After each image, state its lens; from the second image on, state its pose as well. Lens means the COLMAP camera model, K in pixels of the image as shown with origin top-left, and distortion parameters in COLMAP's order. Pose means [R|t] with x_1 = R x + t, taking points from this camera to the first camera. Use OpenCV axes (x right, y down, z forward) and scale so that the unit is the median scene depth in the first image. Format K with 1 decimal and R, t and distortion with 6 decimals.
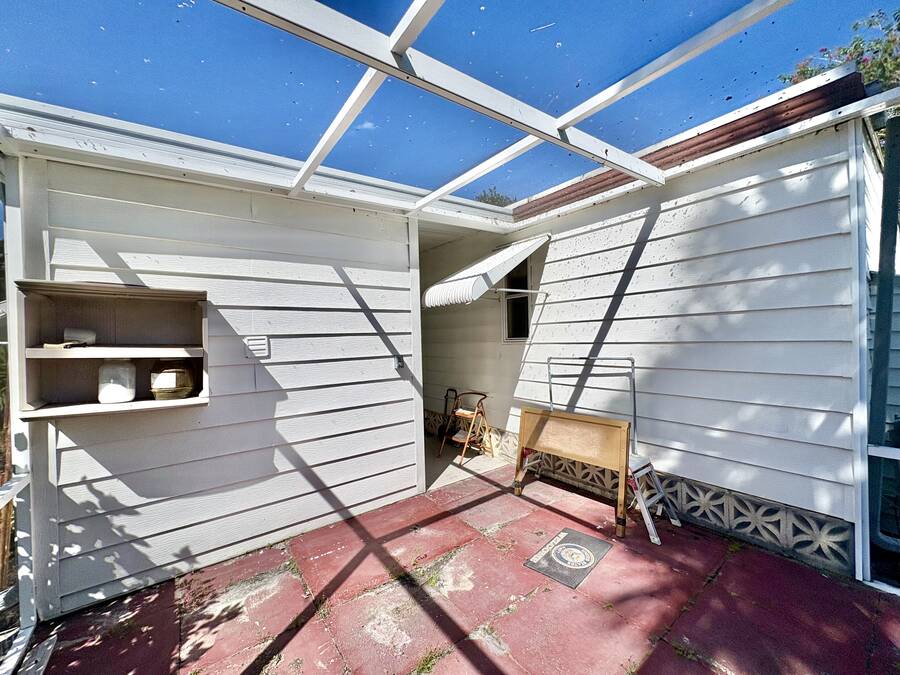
lens RADIAL K [[359.3, 0, 450.5], [0, 359.3, 338.7], [0, 0, 1]] dist [-0.002004, -0.000227]
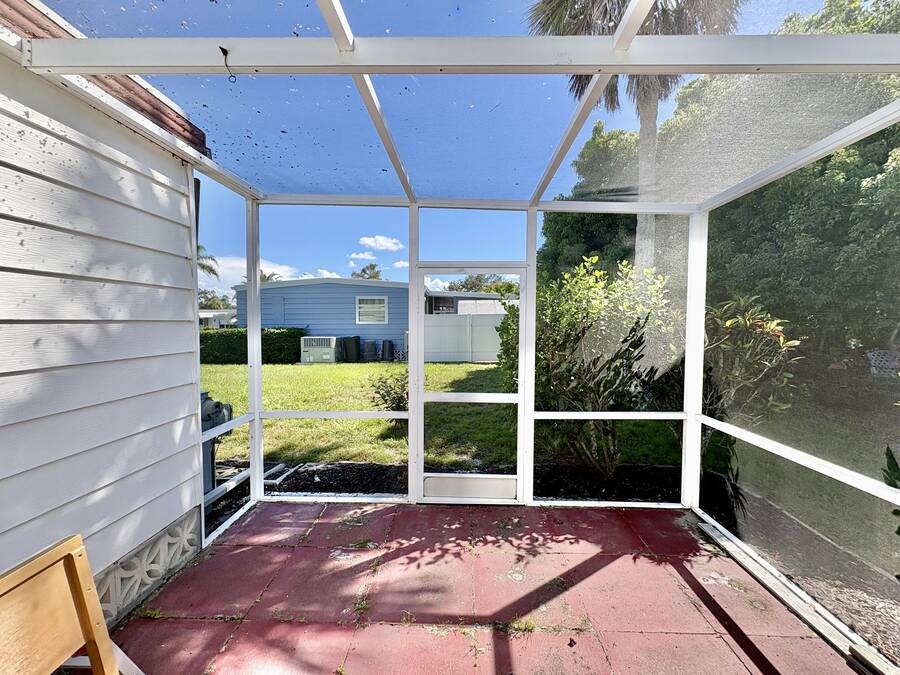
lens RADIAL K [[359.3, 0, 450.5], [0, 359.3, 338.7], [0, 0, 1]] dist [-0.002004, -0.000227]
pose [[-0.780652, 0.001006, 0.624966, -0.249697], [0.020533, 0.999500, 0.024039, -0.044555], [-0.624629, 0.031598, -0.780282, 1.247222]]
